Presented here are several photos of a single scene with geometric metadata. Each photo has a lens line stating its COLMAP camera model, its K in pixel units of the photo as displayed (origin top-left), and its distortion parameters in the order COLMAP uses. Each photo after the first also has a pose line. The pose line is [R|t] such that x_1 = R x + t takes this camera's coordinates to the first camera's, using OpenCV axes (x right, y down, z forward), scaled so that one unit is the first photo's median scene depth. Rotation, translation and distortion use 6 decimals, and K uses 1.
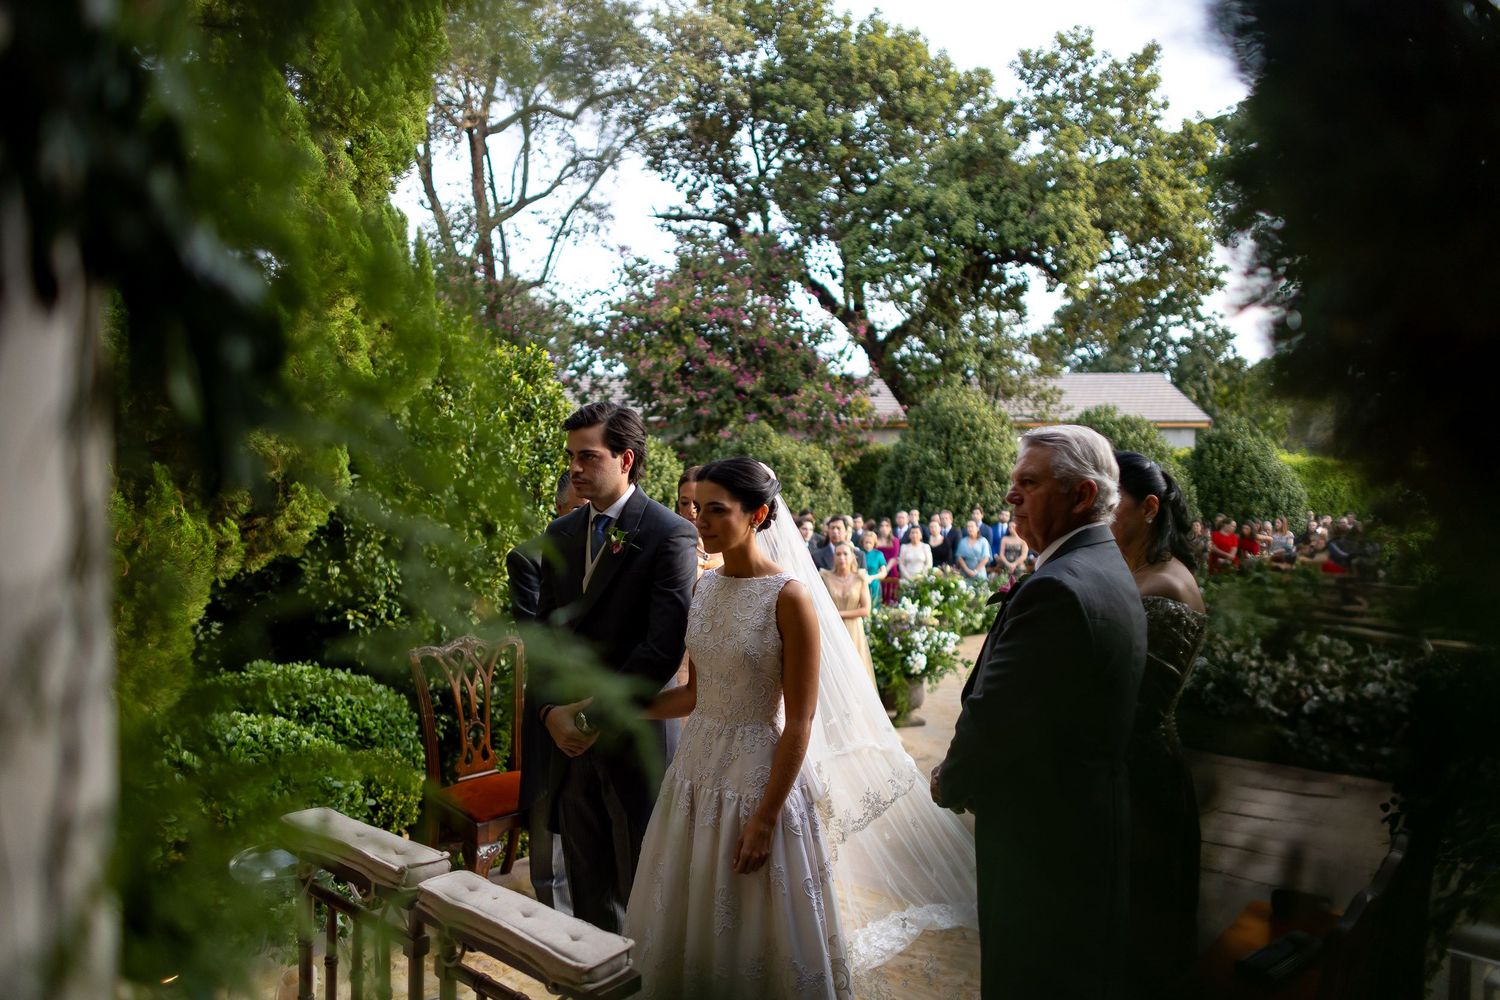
lens RADIAL K [[1061.1, 0, 750.0], [0, 1061.1, 500.0], [0, 0, 1]] dist [-0.007341, -0.002550]
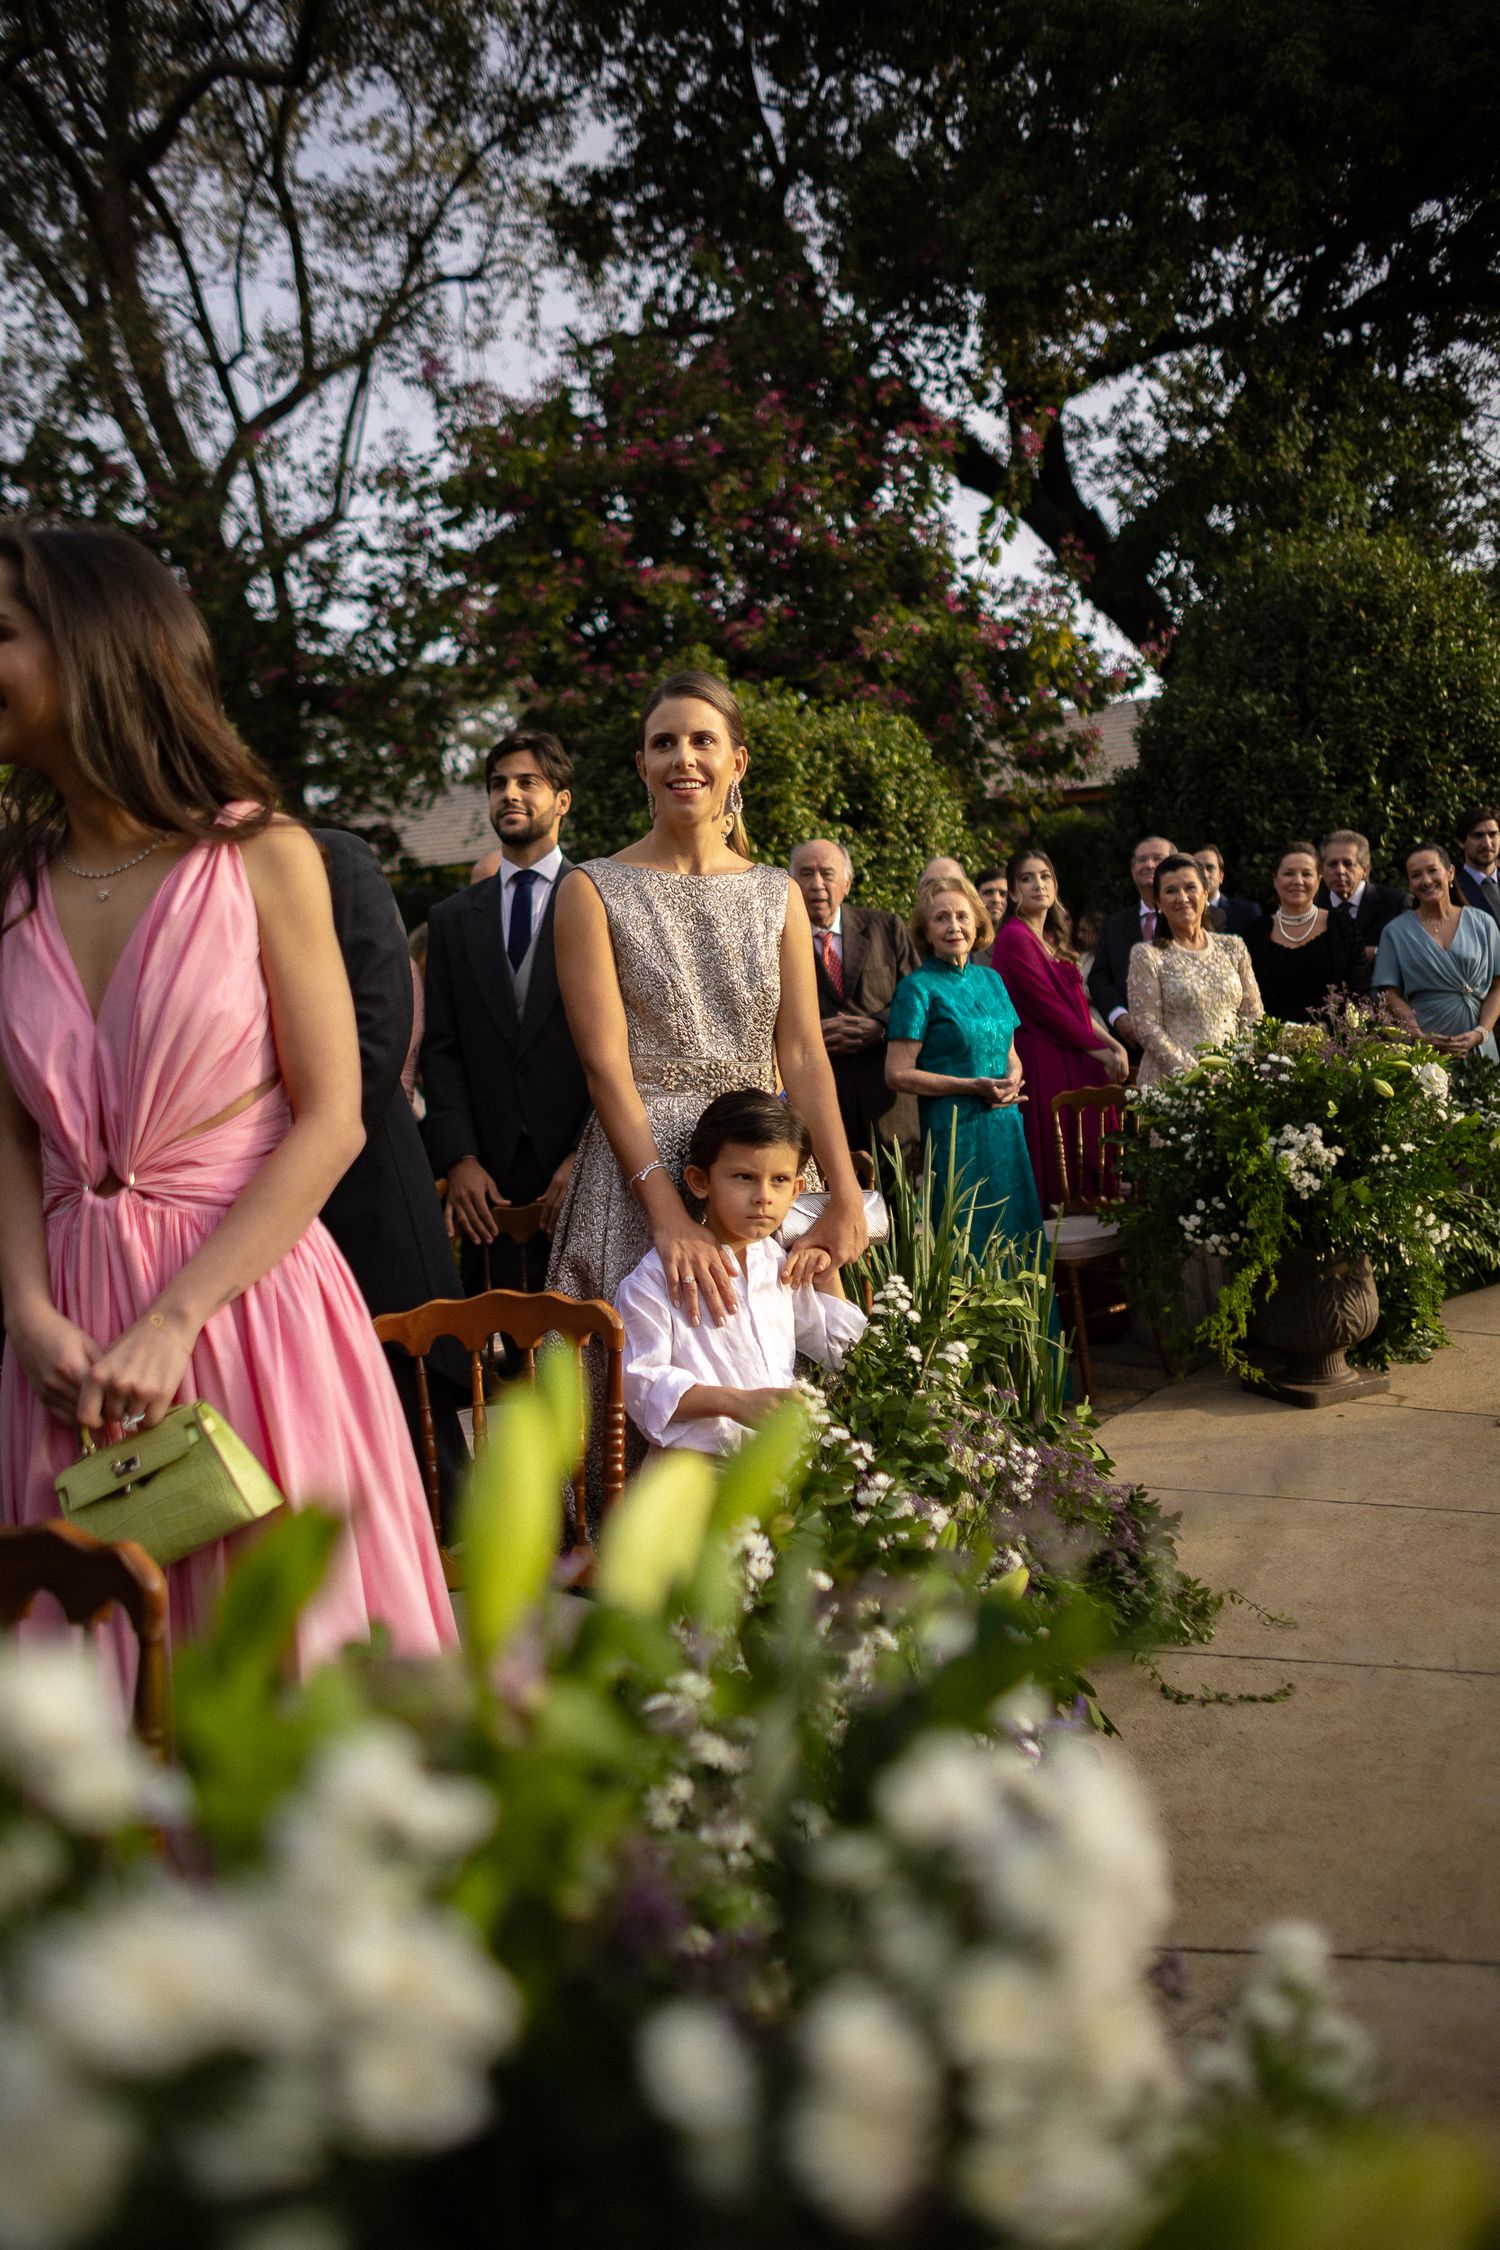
lens RADIAL K [[1591.6, 0, 742.8], [0, 1591.6, 1048.0], [0, 0, 1]] dist [-0.007341, -0.002550]
pose [[0.981293, -0.098541, -0.165391, 0.088497], [0.101037, 0.994860, 0.006729, 0.042549], [0.163878, -0.023314, 0.986205, 0.493614]]
